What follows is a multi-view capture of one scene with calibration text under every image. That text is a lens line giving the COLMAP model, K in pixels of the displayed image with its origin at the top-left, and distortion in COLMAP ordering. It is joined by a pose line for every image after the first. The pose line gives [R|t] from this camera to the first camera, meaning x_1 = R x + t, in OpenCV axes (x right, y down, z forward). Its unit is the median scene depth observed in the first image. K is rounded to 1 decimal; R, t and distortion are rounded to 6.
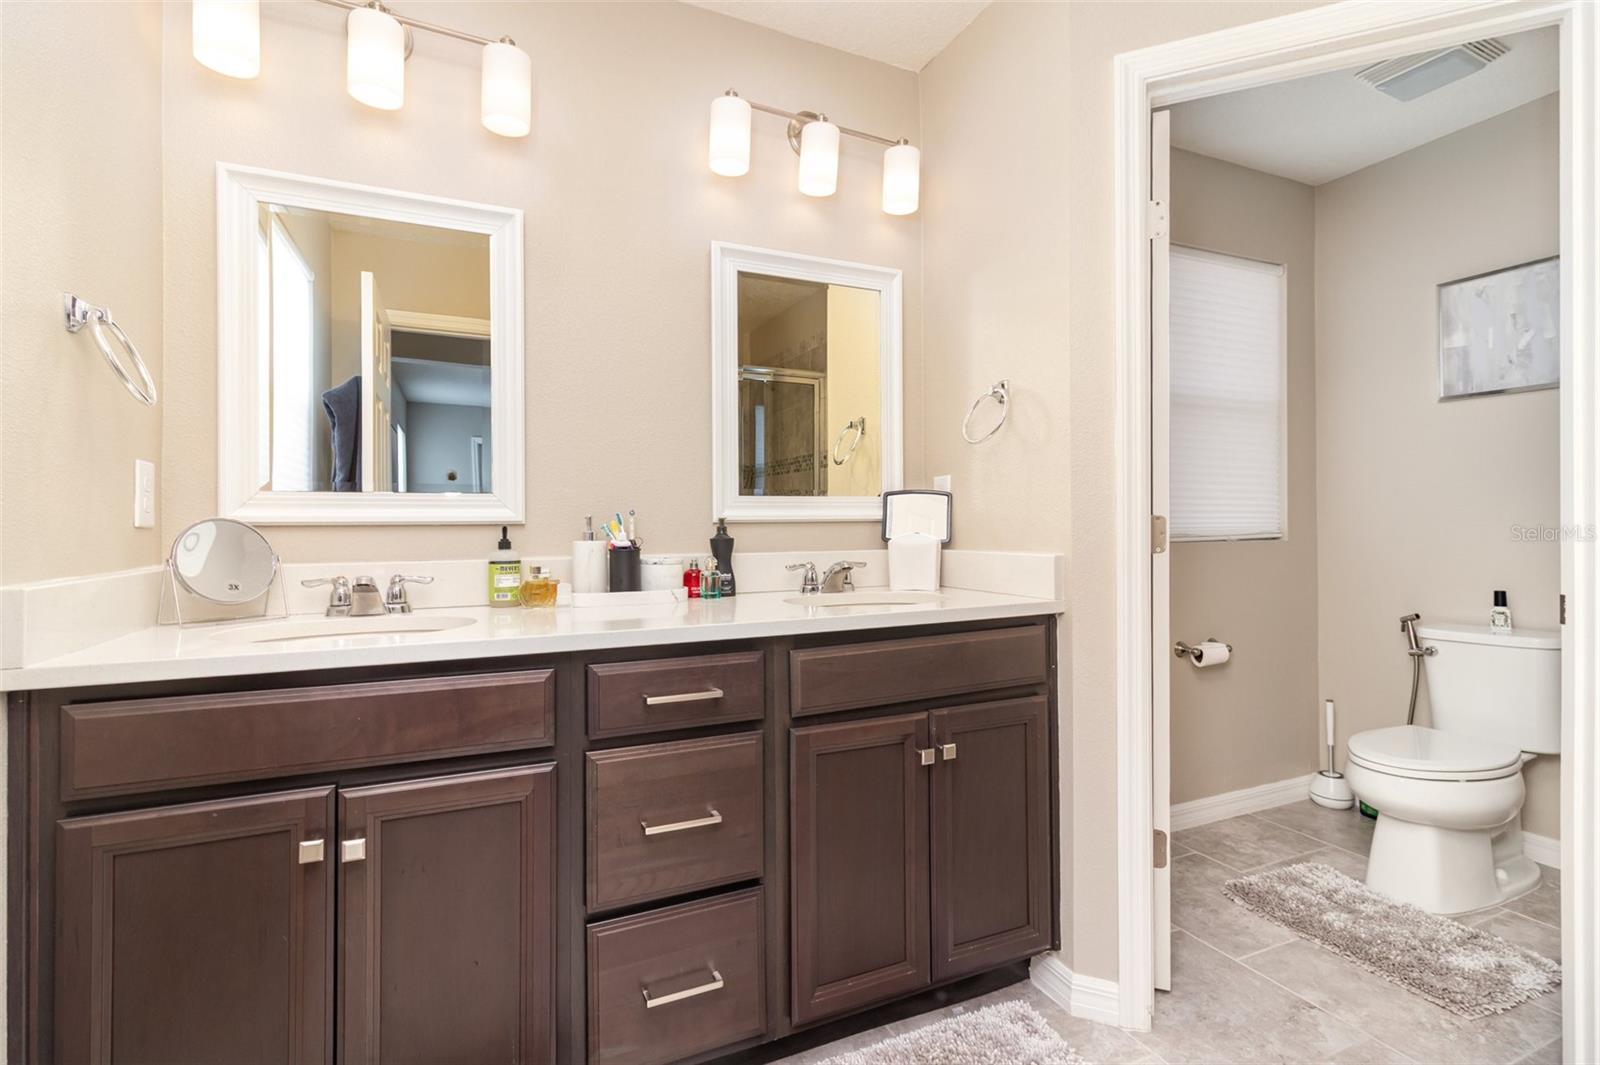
lens RADIAL K [[743.9, 0, 795.9], [0, 743.9, 522.4], [0, 0, 1]] dist [-0.001257, -0.000256]
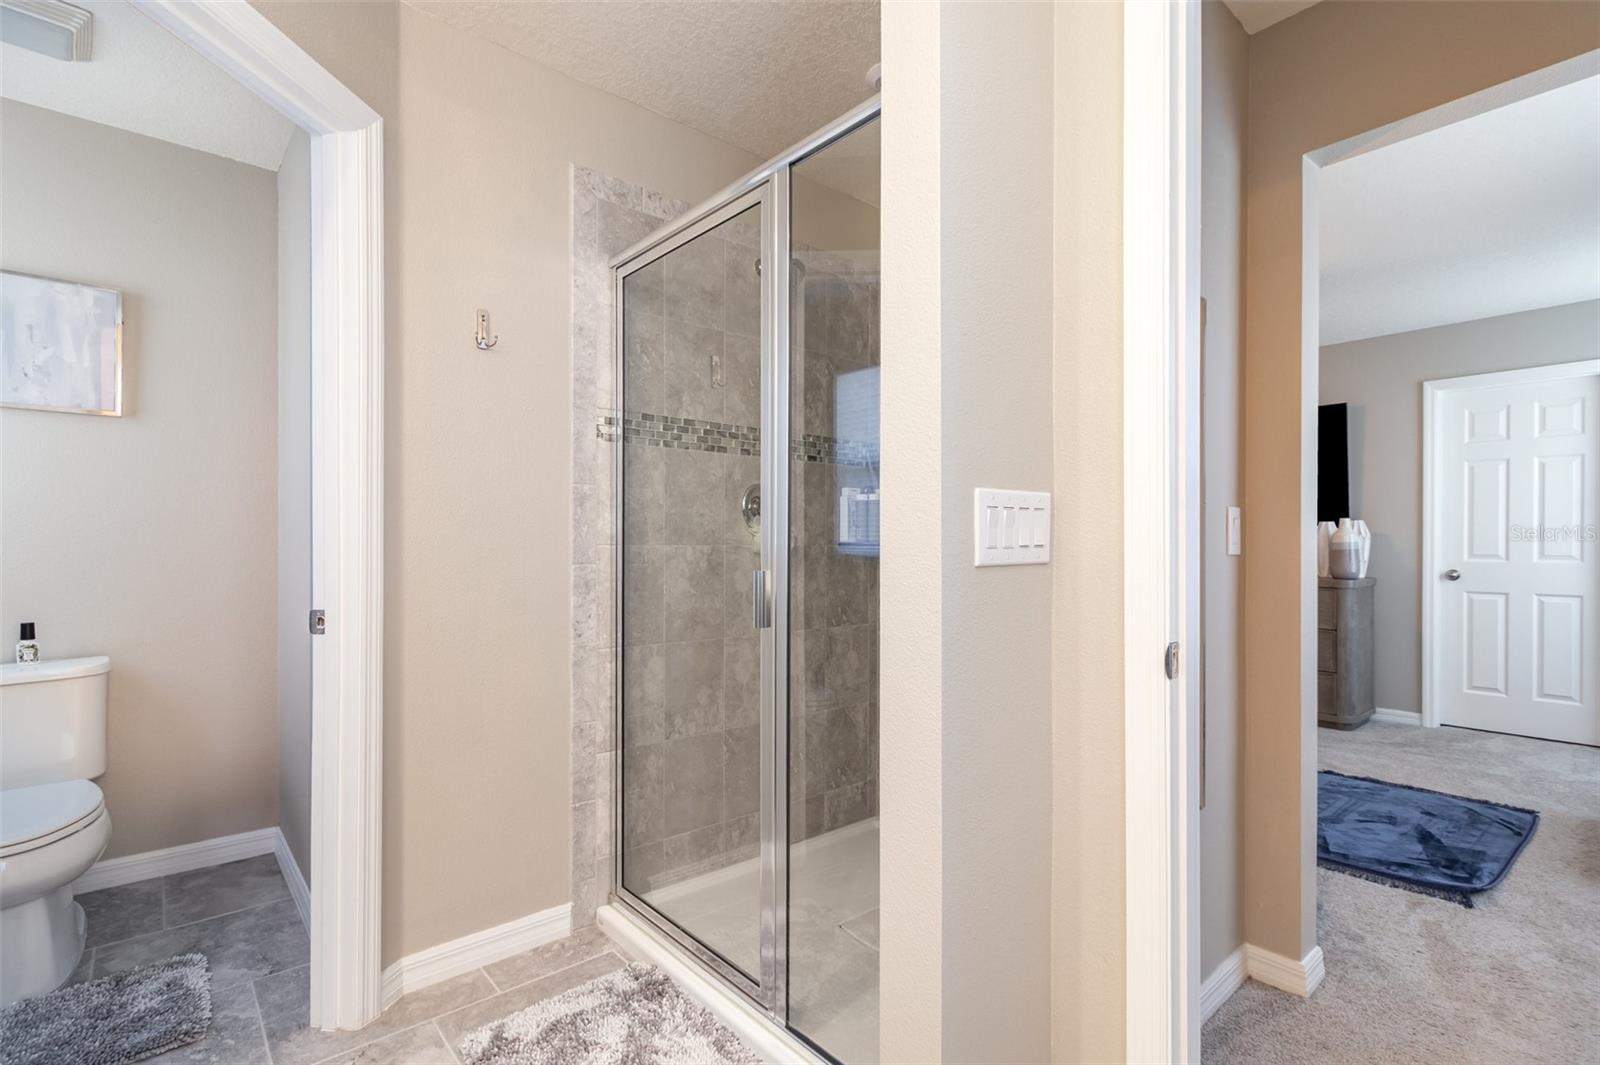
lens RADIAL K [[743.9, 0, 797.5], [0, 743.9, 543.2], [0, 0, 1]] dist [-0.001257, -0.000256]
pose [[-0.279037, 0.001097, 0.960280, -0.204039], [-0.001530, 0.999998, -0.001587, -0.006600], [-0.960279, -0.001912, -0.279035, 0.340553]]
